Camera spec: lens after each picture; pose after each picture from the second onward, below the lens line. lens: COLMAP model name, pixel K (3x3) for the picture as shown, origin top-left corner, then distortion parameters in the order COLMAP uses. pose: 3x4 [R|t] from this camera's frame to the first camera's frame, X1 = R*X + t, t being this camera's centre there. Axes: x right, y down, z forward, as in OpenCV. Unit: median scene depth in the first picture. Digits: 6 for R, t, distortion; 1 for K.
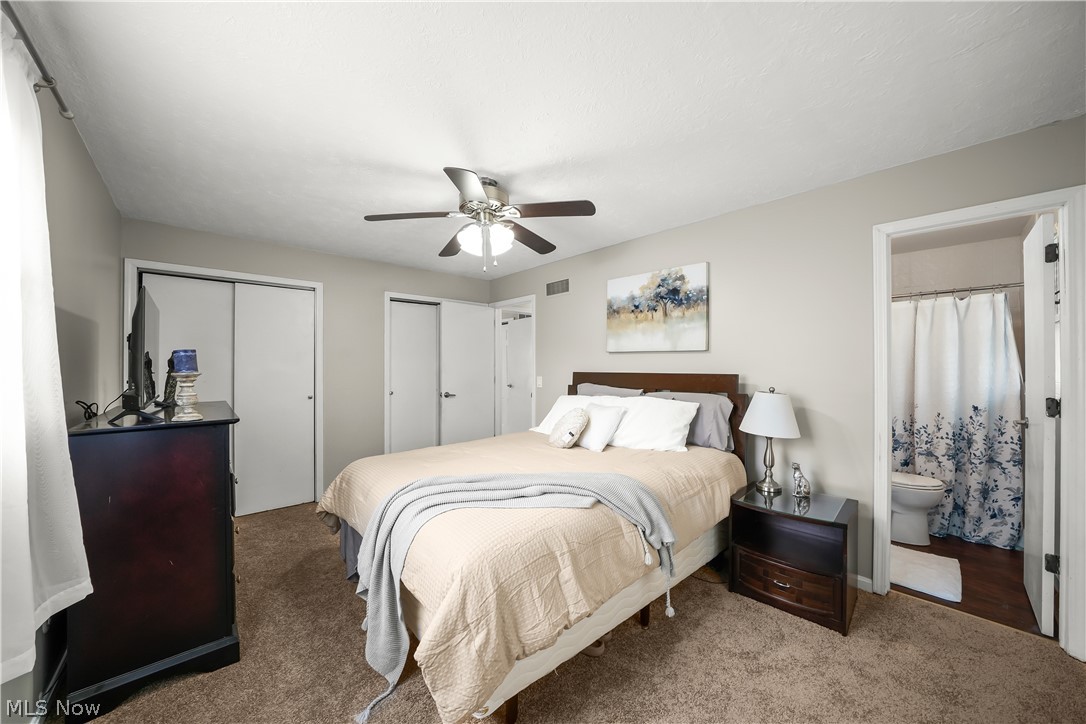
lens RADIAL K [[375.8, 0, 547.3], [0, 375.8, 365.4], [0, 0, 1]] dist [-0.001257, -0.000361]
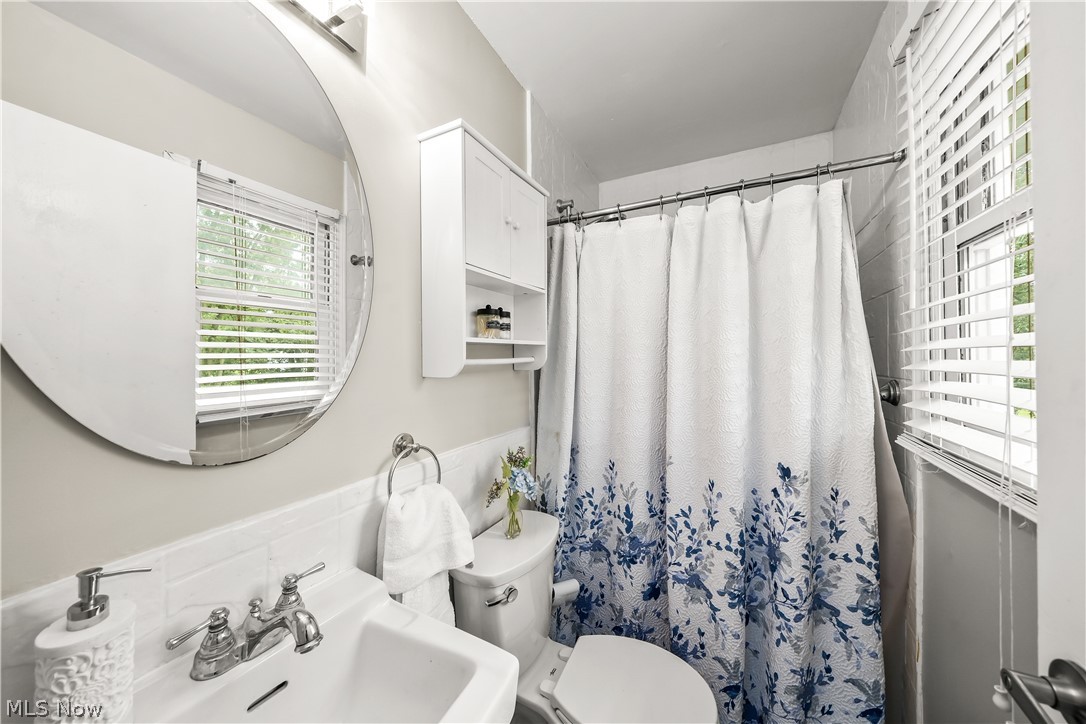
lens RADIAL K [[375.8, 0, 515.0], [0, 375.8, 348.9], [0, 0, 1]] dist [-0.001257, -0.000361]
pose [[0.958378, 0.004757, 0.285463, 0.756885], [-0.001331, 0.999925, -0.012195, -0.009815], [-0.285500, 0.011307, 0.958312, 0.701646]]
